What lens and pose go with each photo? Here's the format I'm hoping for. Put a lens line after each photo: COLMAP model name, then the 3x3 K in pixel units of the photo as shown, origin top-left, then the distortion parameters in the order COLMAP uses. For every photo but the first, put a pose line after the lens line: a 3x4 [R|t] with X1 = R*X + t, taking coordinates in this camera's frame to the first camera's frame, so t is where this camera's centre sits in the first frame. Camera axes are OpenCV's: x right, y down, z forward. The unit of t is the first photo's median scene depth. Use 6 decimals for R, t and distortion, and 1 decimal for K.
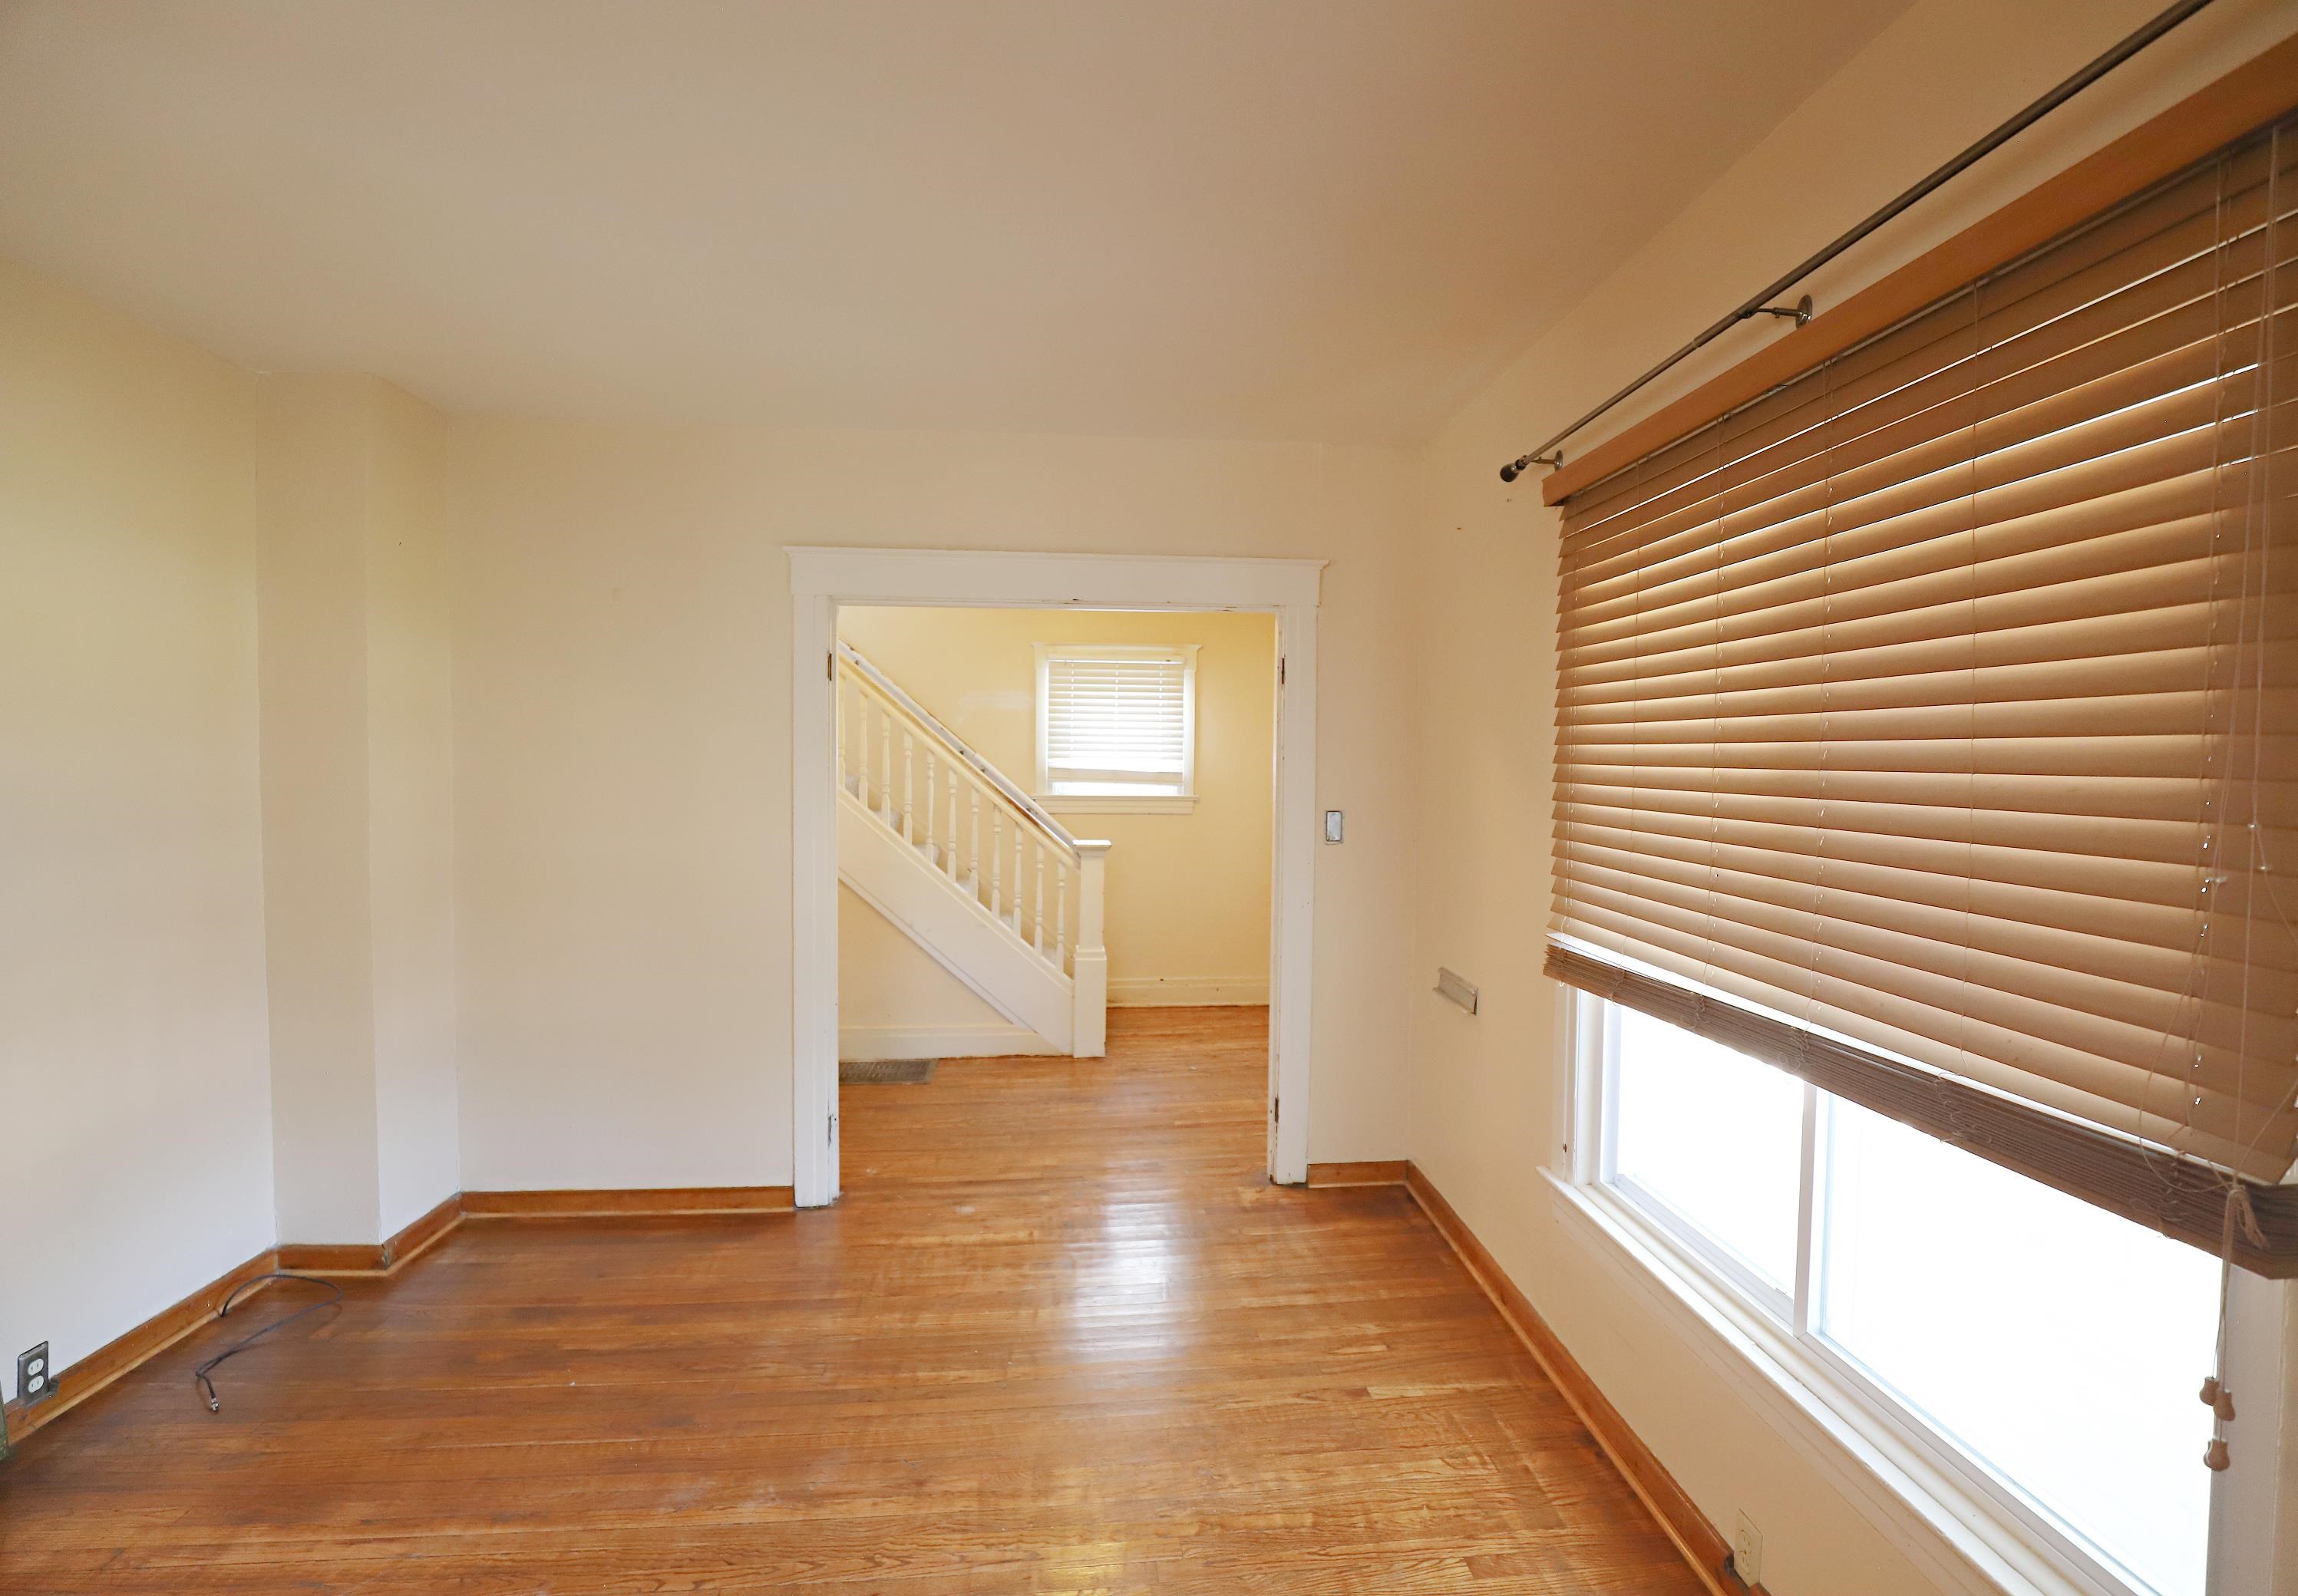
lens RADIAL K [[1114.9, 0, 1149.0], [0, 1114.9, 798.0], [0, 0, 1]] dist [-0.000509, -0.000130]
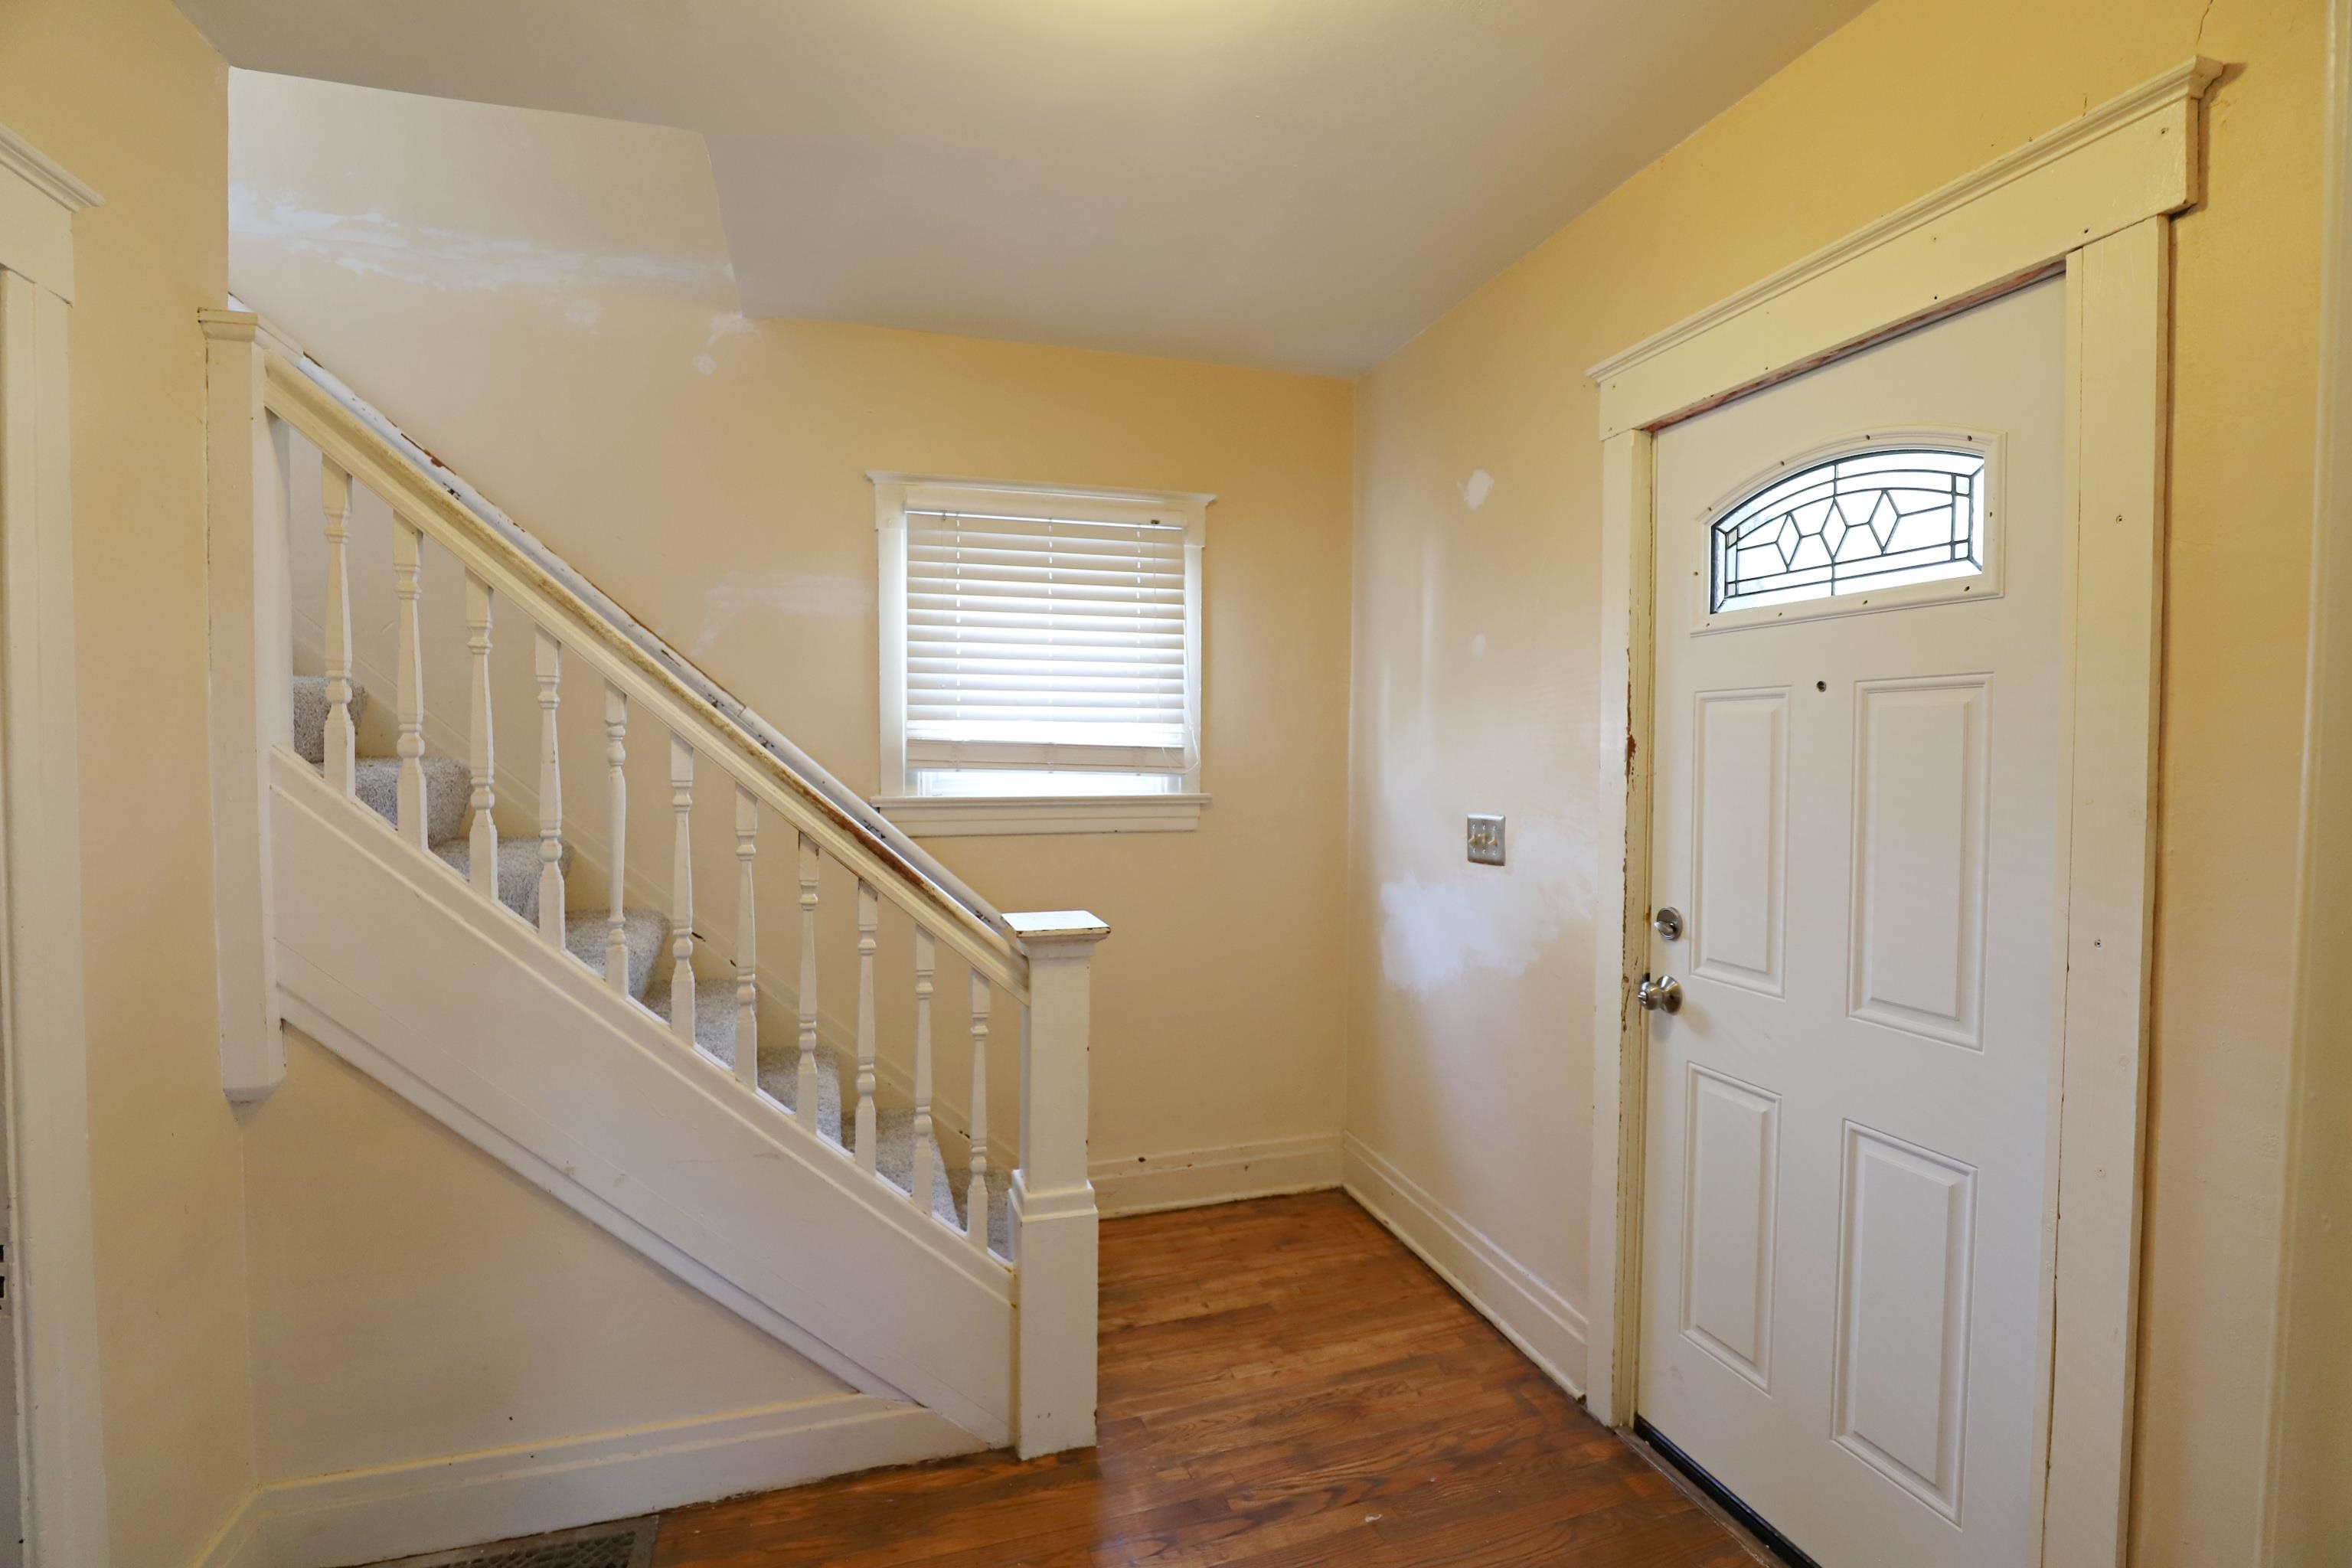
lens RADIAL K [[1097.7, 0, 1176.0], [0, 1097.7, 784.0], [0, 0, 1]] dist [-0.033577, 0.007218]
pose [[0.975013, -0.012032, 0.221824, -0.092648], [0.011534, 0.999927, 0.003539, -0.009919], [-0.221850, -0.000892, 0.975080, 0.587647]]
